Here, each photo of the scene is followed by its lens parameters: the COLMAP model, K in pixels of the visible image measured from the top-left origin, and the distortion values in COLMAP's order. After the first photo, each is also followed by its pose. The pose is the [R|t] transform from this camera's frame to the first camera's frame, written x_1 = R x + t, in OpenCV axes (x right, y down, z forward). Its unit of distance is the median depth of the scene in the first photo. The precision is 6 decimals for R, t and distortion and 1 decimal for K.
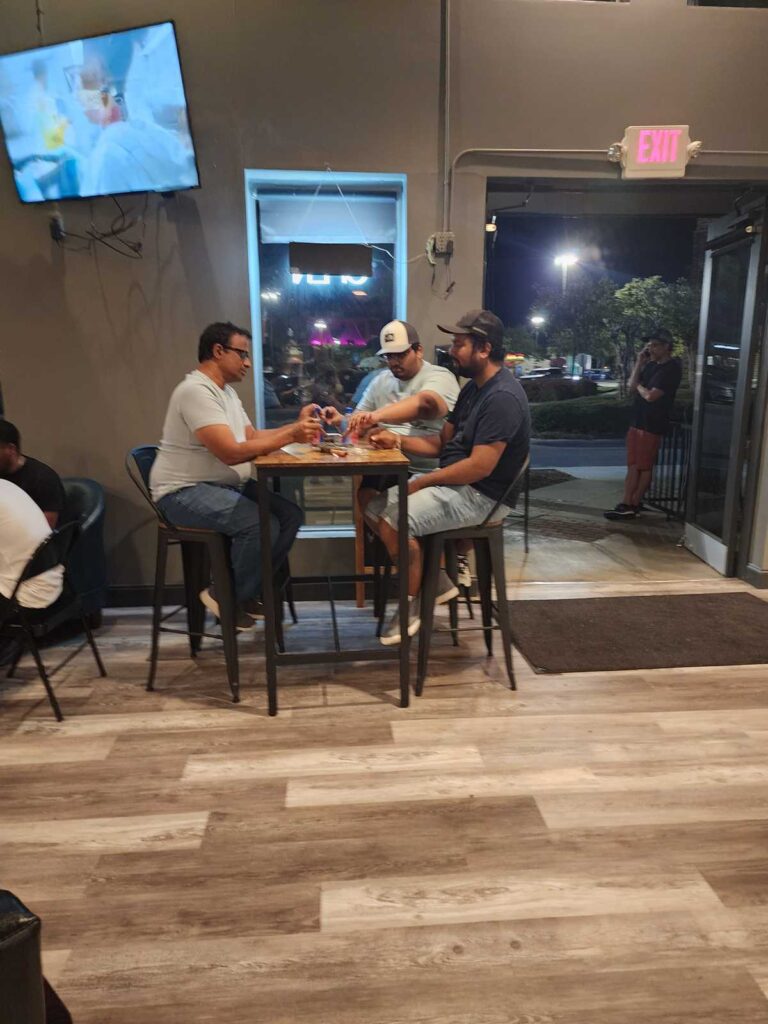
lens RADIAL K [[694.6, 0, 402.2], [0, 694.6, 533.3], [0, 0, 1]] dist [0.029329, -0.001890]
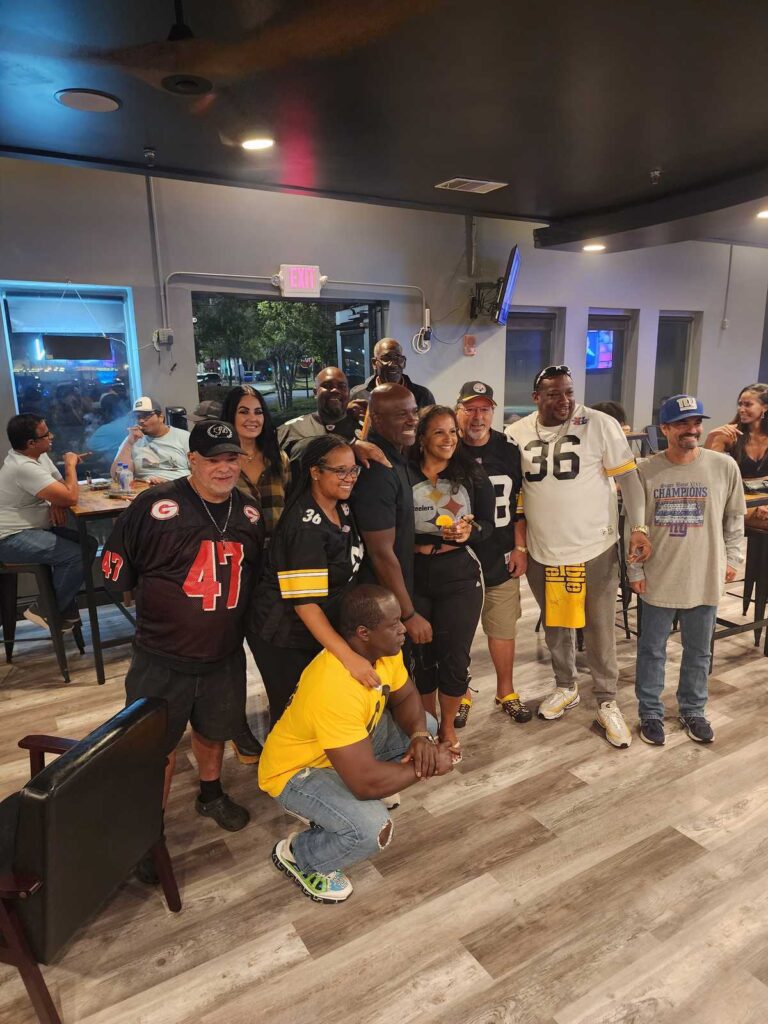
lens RADIAL K [[694.6, 0, 388.2], [0, 694.6, 514.1], [0, 0, 1]] dist [0.029329, -0.001890]
pose [[0.891215, -0.104709, 0.441329, -0.197453], [0.109136, 0.993907, 0.015425, -0.035962], [-0.440255, 0.034418, 0.897213, -0.439329]]
